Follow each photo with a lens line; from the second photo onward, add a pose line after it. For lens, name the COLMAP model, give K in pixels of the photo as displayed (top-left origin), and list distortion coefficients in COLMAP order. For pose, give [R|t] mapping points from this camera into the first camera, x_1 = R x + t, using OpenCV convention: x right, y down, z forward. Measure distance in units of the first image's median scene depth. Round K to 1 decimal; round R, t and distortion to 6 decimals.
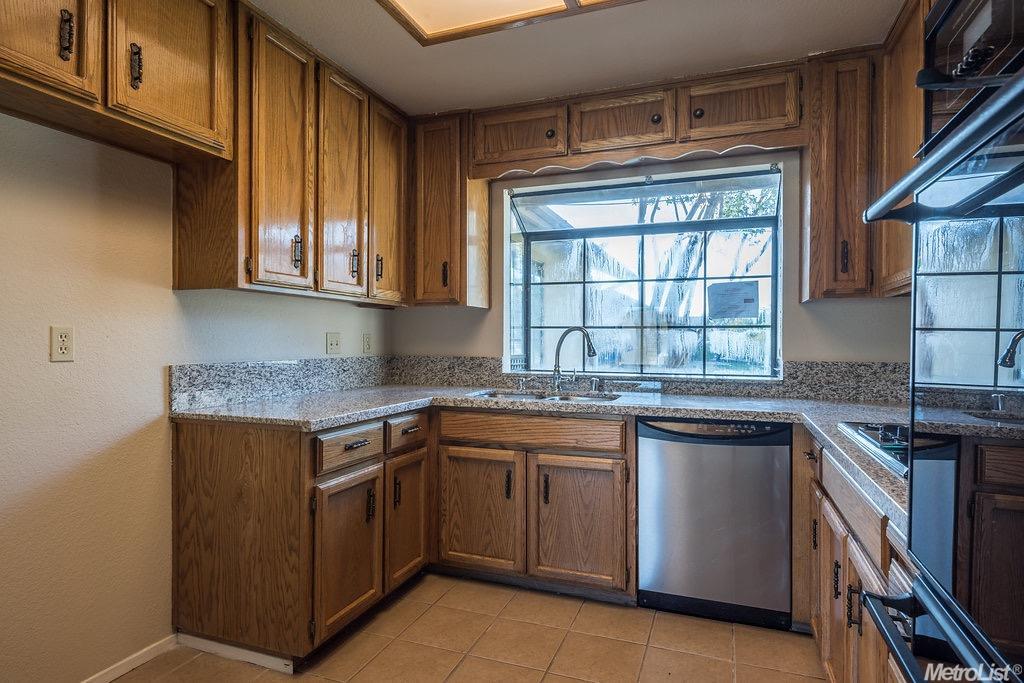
lens RADIAL K [[571.3, 0, 508.5], [0, 571.3, 342.2], [0, 0, 1]] dist [0.011760, -0.001970]
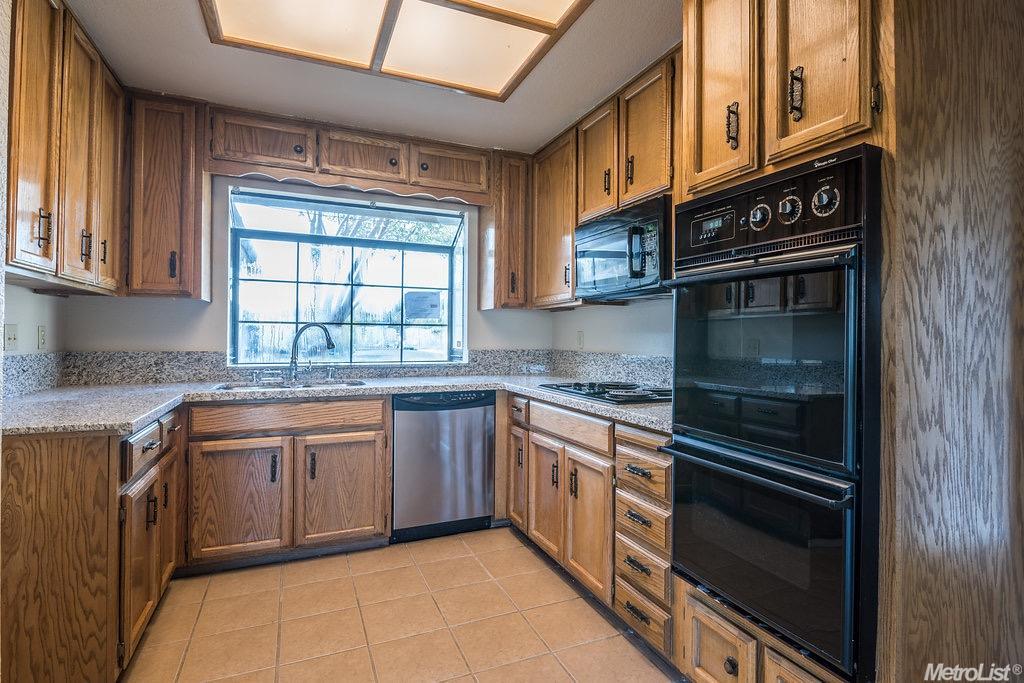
lens RADIAL K [[519.5, 0, 528.2], [0, 519.5, 331.5], [0, 0, 1]] dist [0.004384, -0.003430]
pose [[0.707978, 0.008403, 0.706184, -0.353463], [-0.001854, 0.999948, -0.010040, -0.000549], [-0.706232, 0.005799, 0.707957, -0.033358]]
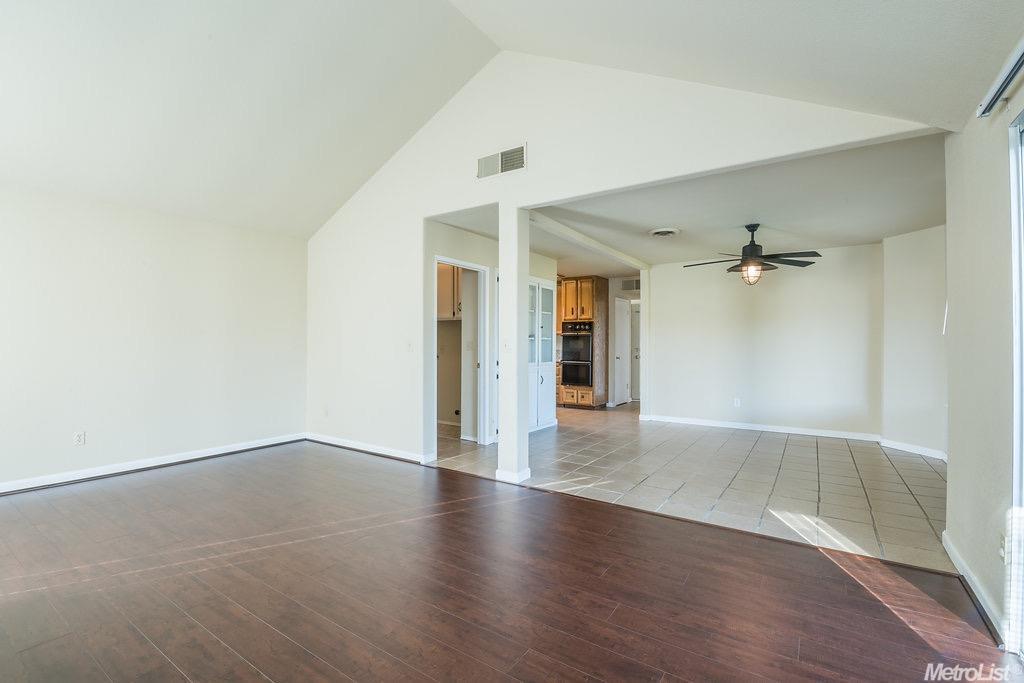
lens RADIAL K [[449.3, 0, 512.2], [0, 449.3, 343.0], [0, 0, 1]] dist [-0.010840, -0.006974]
pose [[0.240999, -0.000576, 0.970525, -2.833134], [-0.002921, 0.999995, 0.001319, -0.014911], [-0.970521, -0.003152, 0.240996, -0.130196]]
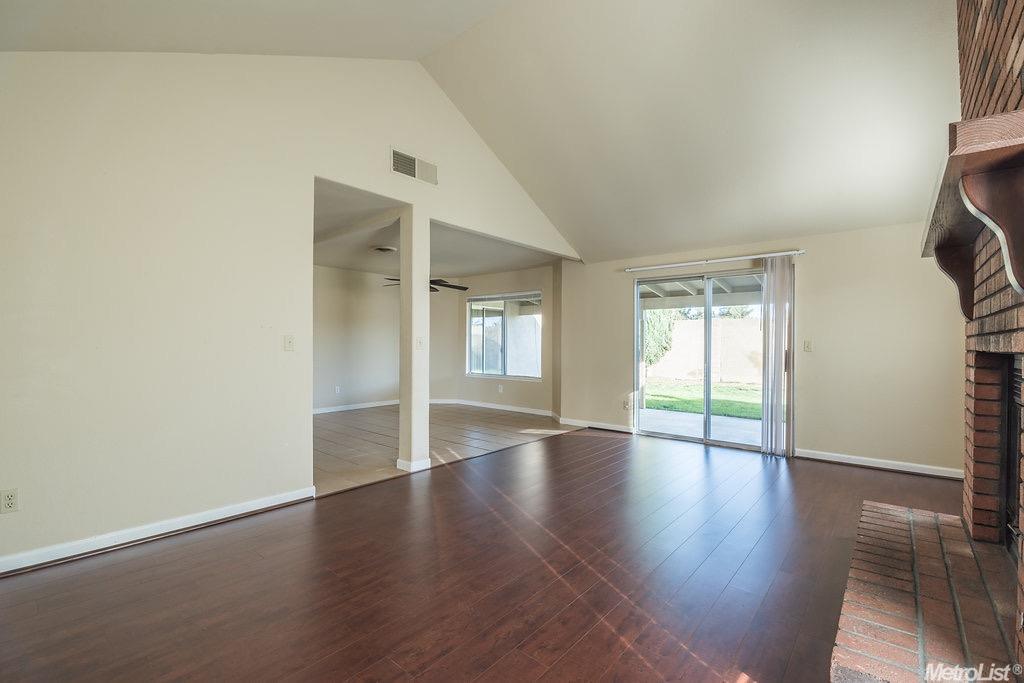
lens RADIAL K [[449.3, 0, 508.0], [0, 449.3, 342.1], [0, 0, 1]] dist [-0.010840, -0.006974]
pose [[-0.932446, -0.008828, 0.361201, -2.292238], [-0.009697, 0.999953, -0.000594, -0.011399], [-0.361179, -0.004056, -0.932488, 1.516090]]
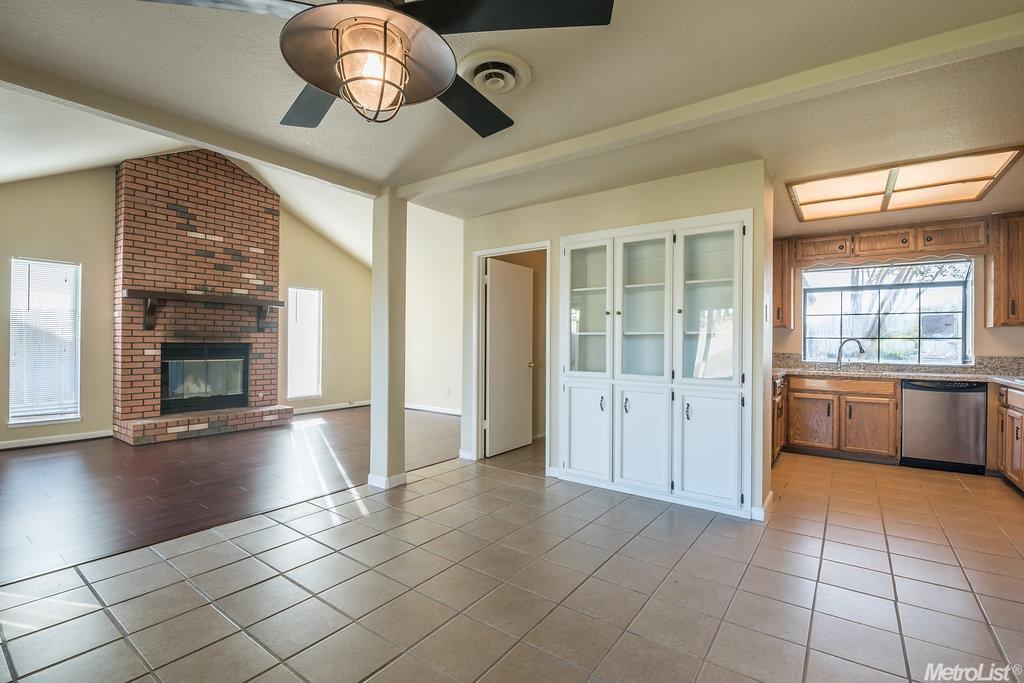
lens RADIAL K [[449.3, 0, 510.4], [0, 449.3, 344.0], [0, 0, 1]] dist [-0.010840, -0.006974]
pose [[0.962434, 0.003174, -0.271497, -0.718067], [-0.003812, 0.999991, -0.001824, -0.000034], [0.271489, 0.002791, 0.962437, -1.000118]]
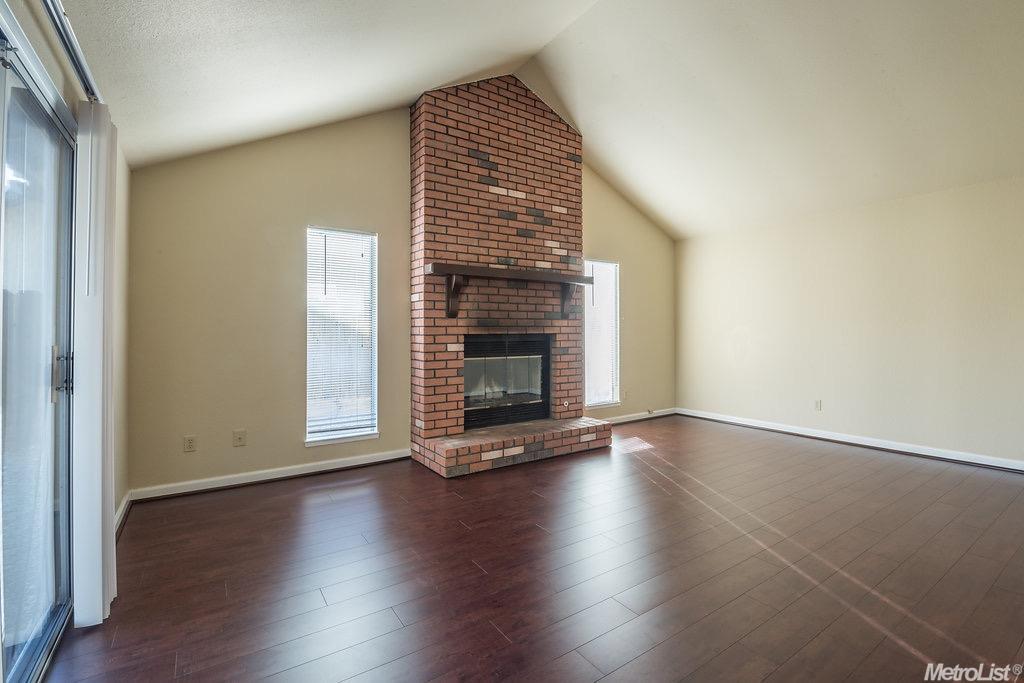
lens RADIAL K [[449.3, 0, 529.3], [0, 449.3, 330.0], [0, 0, 1]] dist [-0.010840, -0.006974]
pose [[0.818400, -0.011201, -0.574540, -1.722207], [0.006863, 0.999929, -0.009718, -0.002735], [0.574608, 0.004010, 0.818419, -0.613634]]
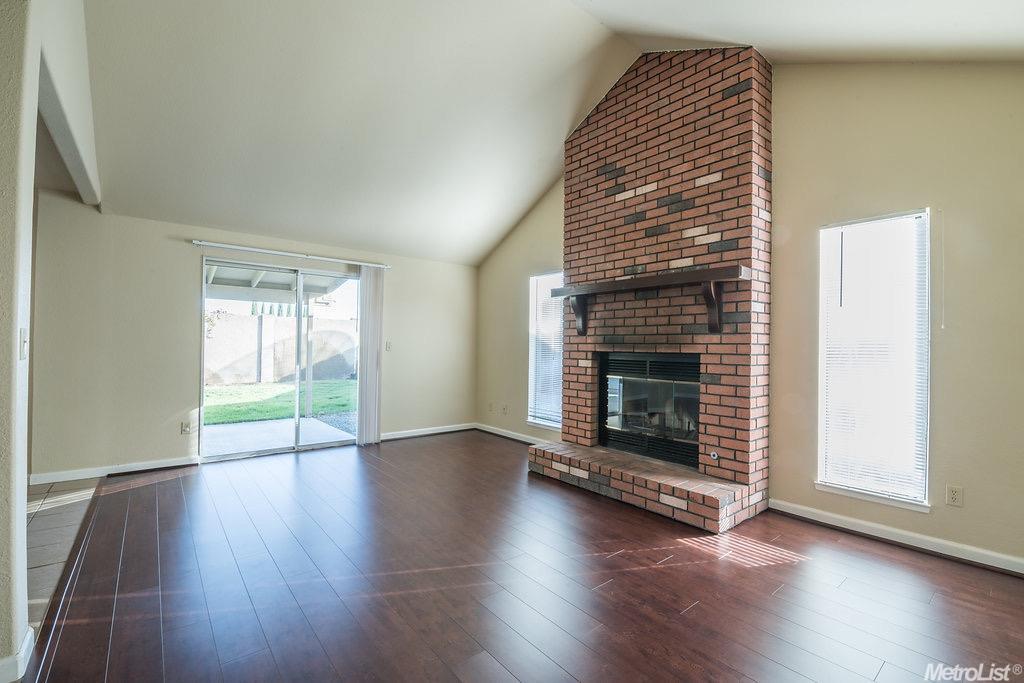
lens RADIAL K [[449.3, 0, 509.5], [0, 449.3, 341.6], [0, 0, 1]] dist [-0.010840, -0.006974]
pose [[-0.515530, -0.017415, -0.856694, -1.287261], [-0.016469, 0.999810, -0.010414, -0.016679], [0.856713, 0.008740, -0.515719, 1.055656]]
